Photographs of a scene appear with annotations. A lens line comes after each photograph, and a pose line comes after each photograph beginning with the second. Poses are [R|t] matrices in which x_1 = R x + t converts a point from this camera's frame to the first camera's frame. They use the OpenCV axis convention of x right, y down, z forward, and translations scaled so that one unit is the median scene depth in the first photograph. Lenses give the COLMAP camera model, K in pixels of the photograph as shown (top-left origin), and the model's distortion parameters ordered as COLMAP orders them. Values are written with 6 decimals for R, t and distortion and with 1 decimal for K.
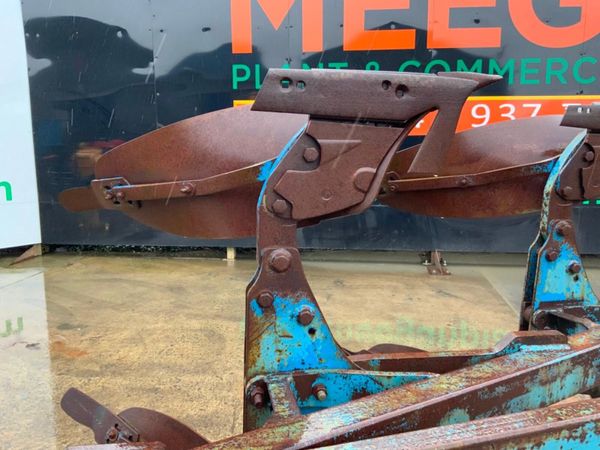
lens RADIAL K [[496.4, 0, 301.1], [0, 496.4, 225.8], [0, 0, 1]] dist [0.076566, -0.135299]
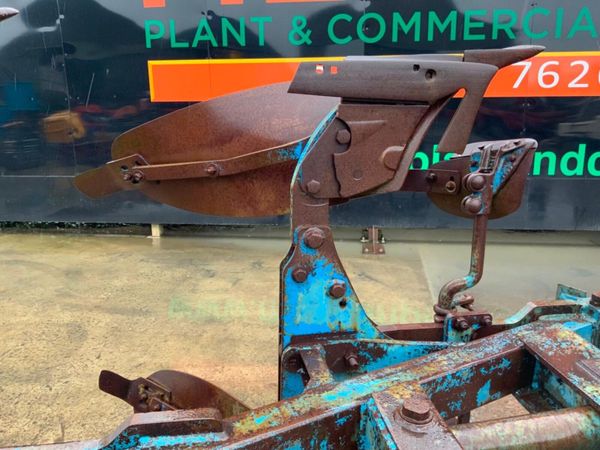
lens RADIAL K [[496.4, 0, 301.1], [0, 496.4, 225.8], [0, 0, 1]] dist [0.076566, -0.135299]
pose [[0.999943, -0.005032, -0.009421, 0.200719], [0.005687, 0.997470, 0.070860, -0.024656], [0.009041, -0.070909, 0.997442, 0.113893]]
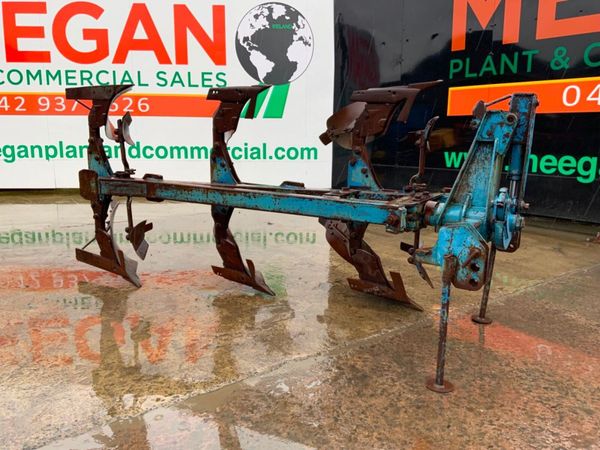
lens RADIAL K [[496.4, 0, 301.1], [0, 496.4, 225.8], [0, 0, 1]] dist [0.076566, -0.135299]
pose [[0.715586, 0.135078, -0.685340, 0.720801], [-0.120371, 0.990293, 0.069500, 0.080093], [0.688076, 0.032762, 0.724899, -0.264141]]
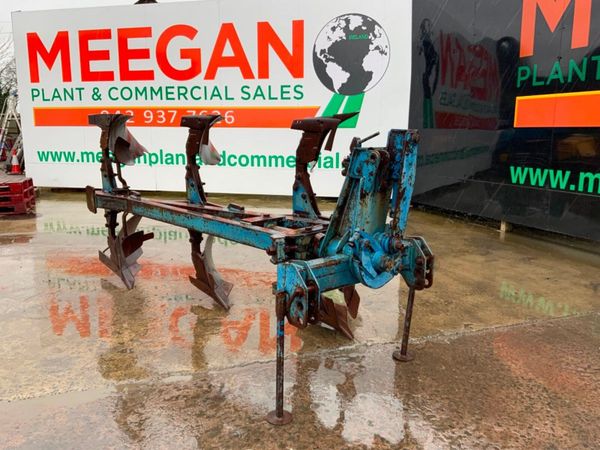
lens RADIAL K [[494.4, 0, 302.6], [0, 494.4, 224.7], [0, 0, 1]] dist [0.128995, -0.267019]
pose [[0.483651, 0.165259, -0.859518, 0.947383], [-0.146787, 0.983420, 0.106485, -0.006948], [0.862865, 0.074664, 0.499890, -0.016821]]
